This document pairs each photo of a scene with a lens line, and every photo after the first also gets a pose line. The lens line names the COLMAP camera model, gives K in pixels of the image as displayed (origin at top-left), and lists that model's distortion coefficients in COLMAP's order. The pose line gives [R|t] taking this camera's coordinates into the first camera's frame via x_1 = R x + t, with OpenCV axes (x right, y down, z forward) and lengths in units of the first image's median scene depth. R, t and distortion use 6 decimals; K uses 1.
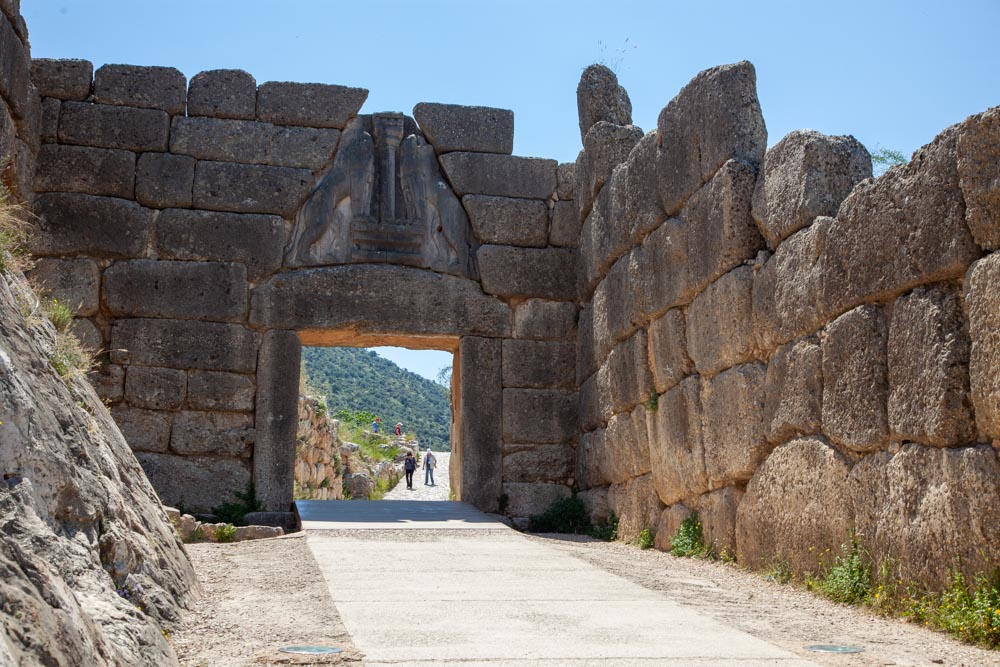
lens RADIAL K [[1370.1, 0, 500.0], [0, 1370.1, 333.5], [0, 0, 1]] dist [0.143966, 0.057409]
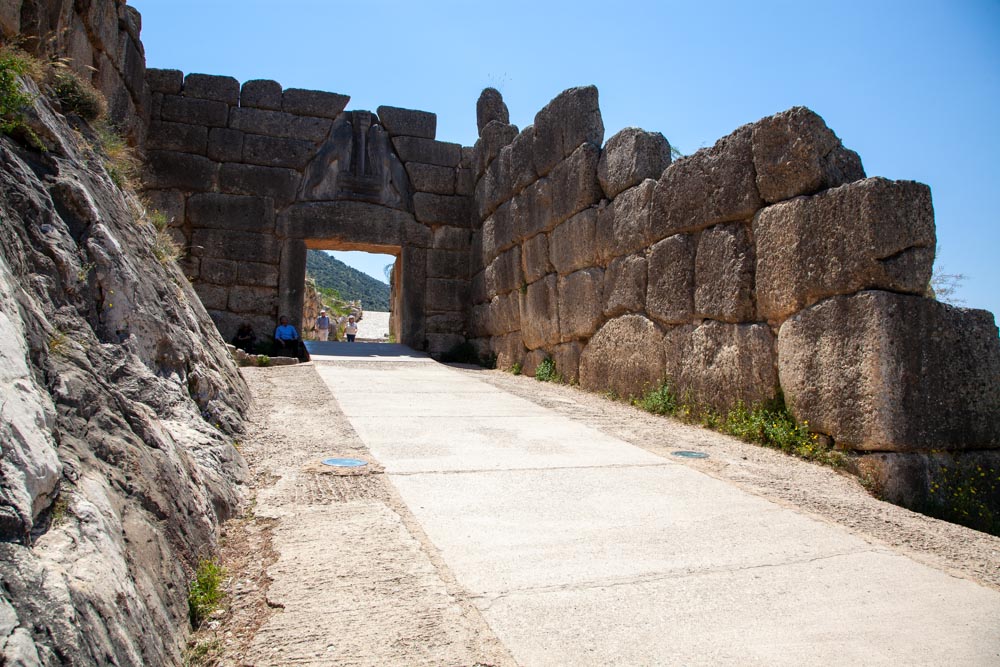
lens RADIAL K [[697.2, 0, 500.0], [0, 697.2, 333.5], [0, 0, 1]] dist [-0.123080, 0.072131]
pose [[0.987987, 0.021060, 0.153097, -0.048031], [-0.038840, 0.992711, 0.114089, 0.008223], [-0.149579, -0.118665, 0.981603, 0.164719]]
